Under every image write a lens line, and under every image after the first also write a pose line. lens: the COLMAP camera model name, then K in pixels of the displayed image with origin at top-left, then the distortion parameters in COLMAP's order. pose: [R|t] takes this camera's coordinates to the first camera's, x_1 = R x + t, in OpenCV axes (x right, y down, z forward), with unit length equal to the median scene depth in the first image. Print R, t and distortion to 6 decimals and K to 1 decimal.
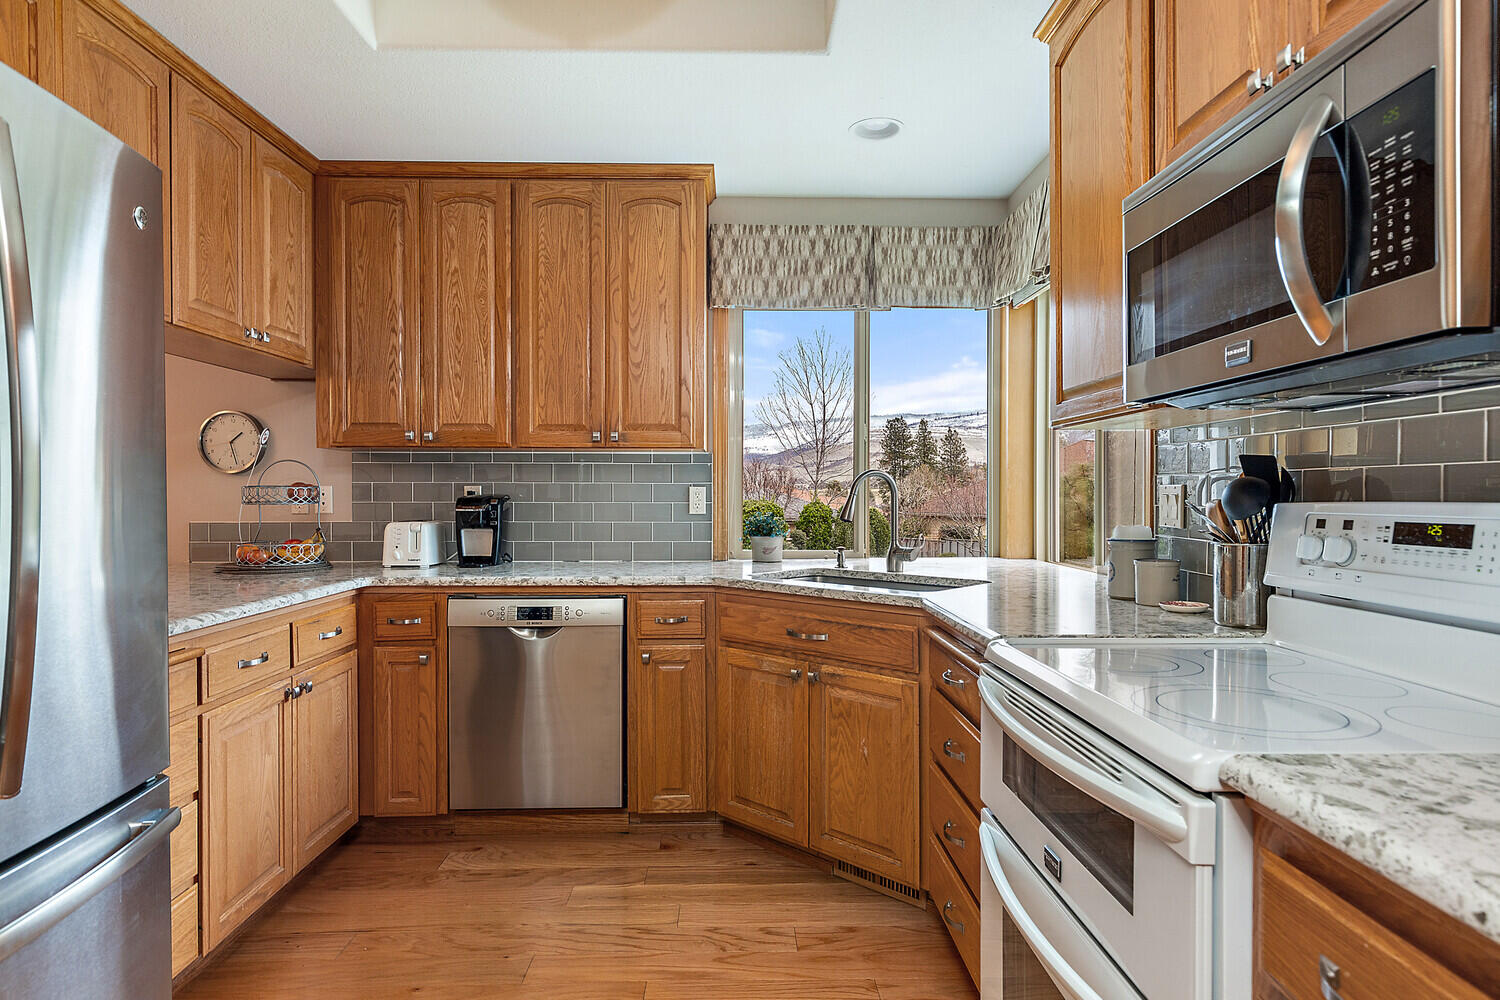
lens RADIAL K [[833.5, 0, 750.0], [0, 833.5, 500.0], [0, 0, 1]] dist [-0.000819, 0.000296]
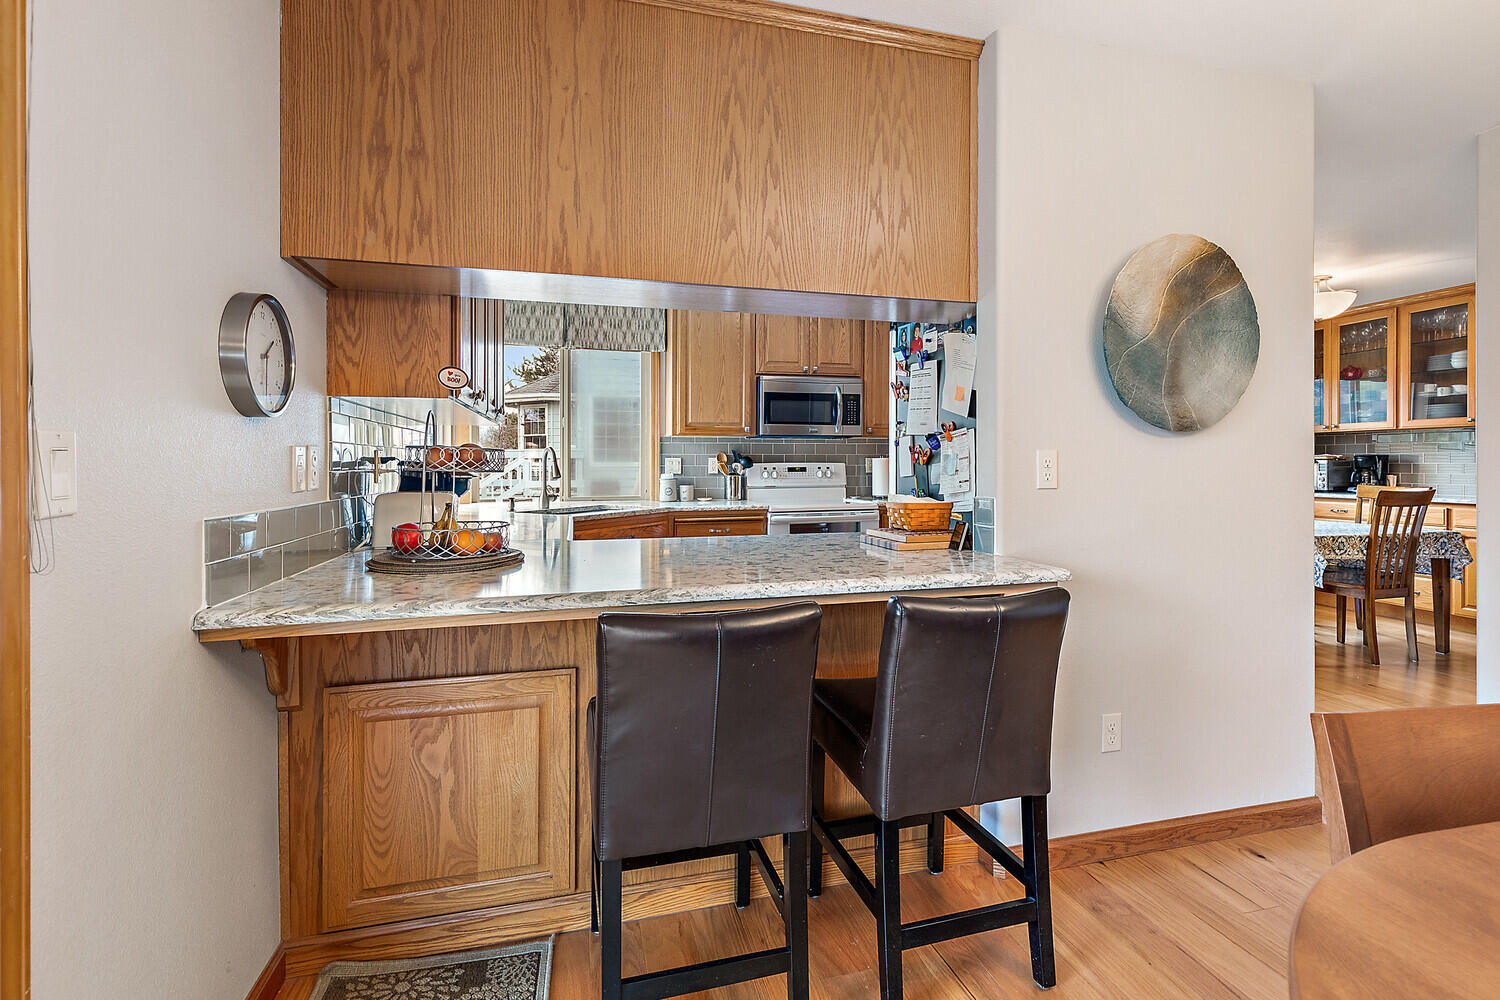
lens RADIAL K [[696.3, 0, 755.0], [0, 696.3, 469.2], [0, 0, 1]] dist [0.003410, 0.000740]
pose [[-0.234896, -0.007514, 0.971991, -1.729676], [0.011168, 0.999883, 0.010428, -0.002187], [-0.971956, 0.013305, -0.234785, 1.258932]]
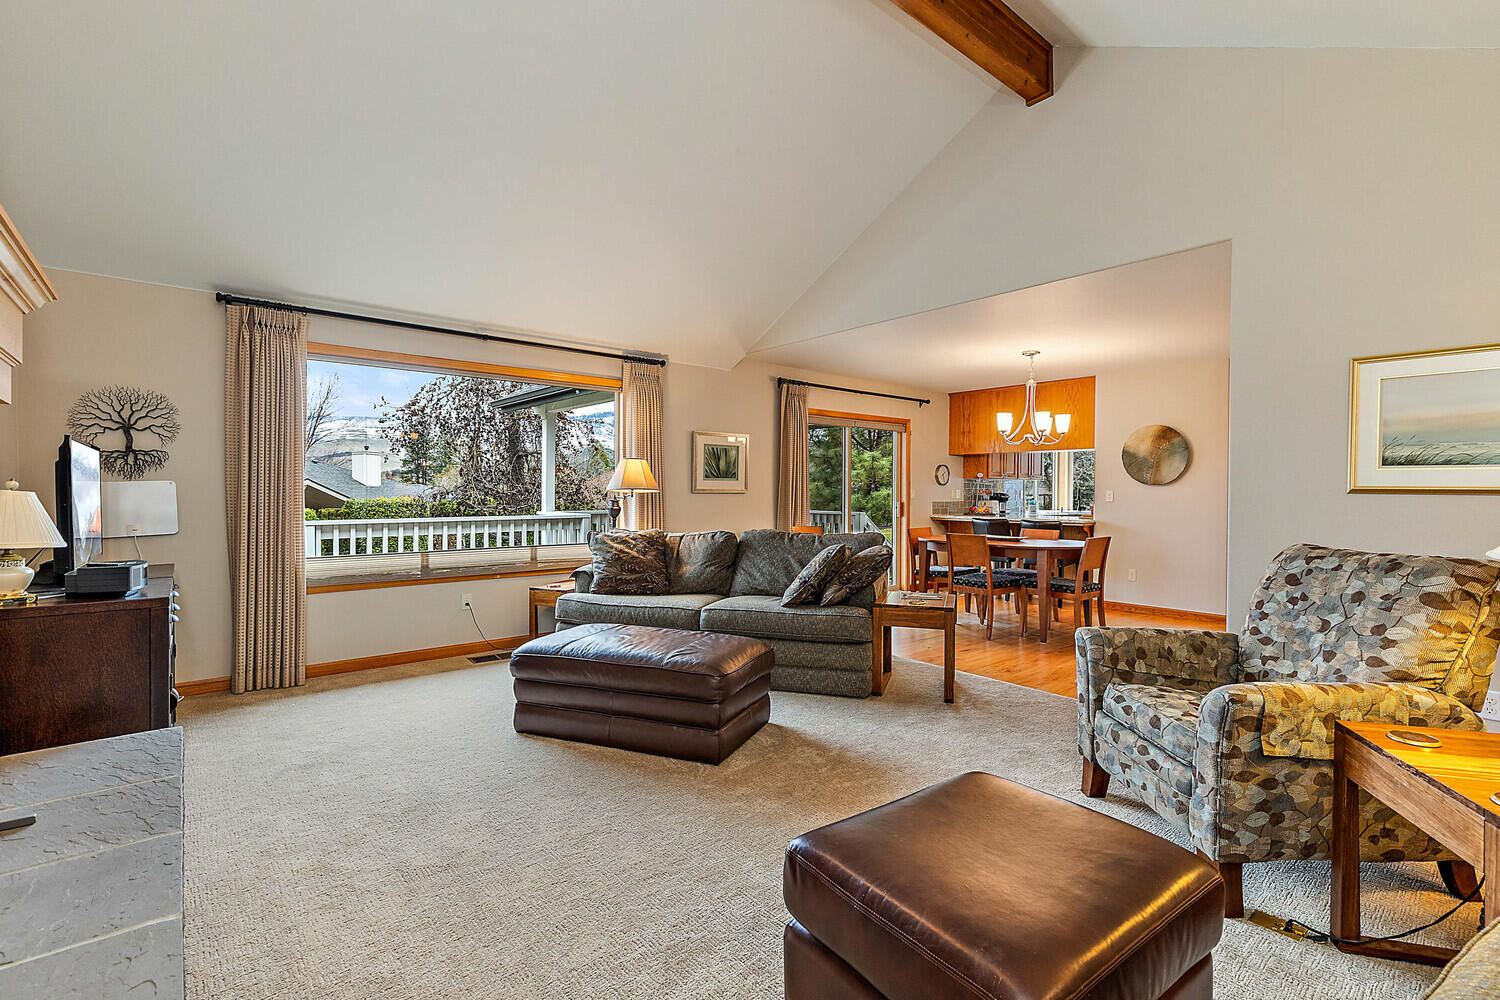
lens RADIAL K [[683.0, 0, 751.3], [0, 683.0, 497.5], [0, 0, 1]] dist [0.010365, -0.000038]
pose [[0.785024, -0.000081, 0.619466, -4.218907], [-0.000874, 0.999999, 0.001238, 0.015611], [-0.619465, -0.001513, 0.785023, -0.811180]]
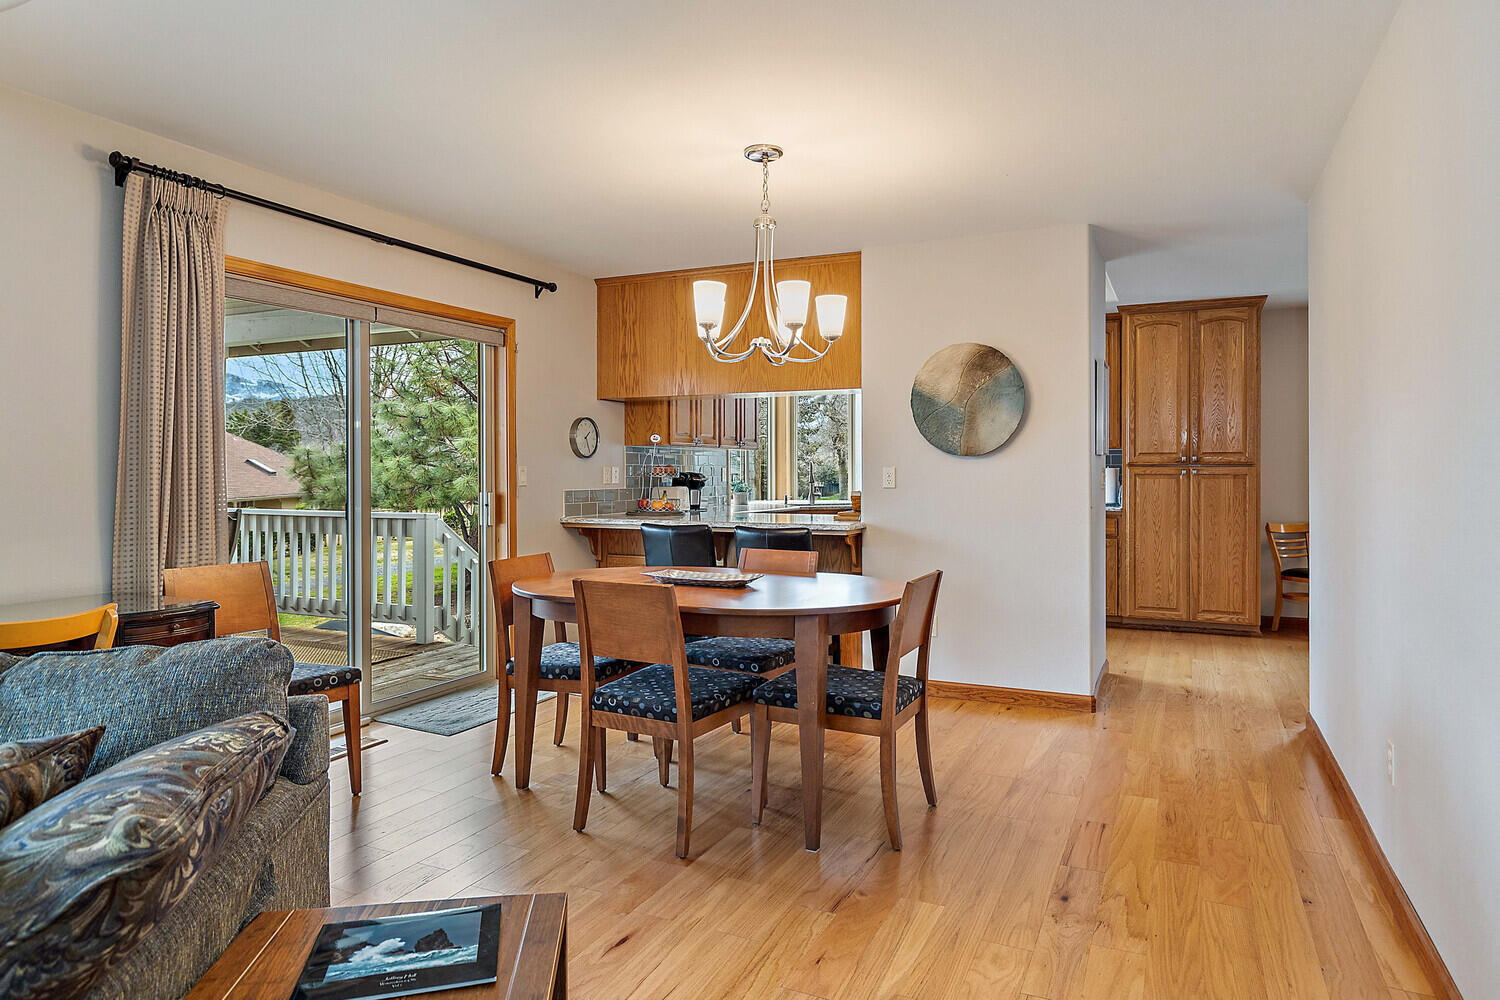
lens RADIAL K [[899.0, 0, 768.1], [0, 899.0, 474.6], [0, 0, 1]] dist [-0.003786, -0.000703]
pose [[0.439220, -0.002329, 0.898377, -3.051689], [0.009239, 0.999955, -0.001925, 0.007040], [-0.898332, 0.009145, 0.439222, -0.043735]]
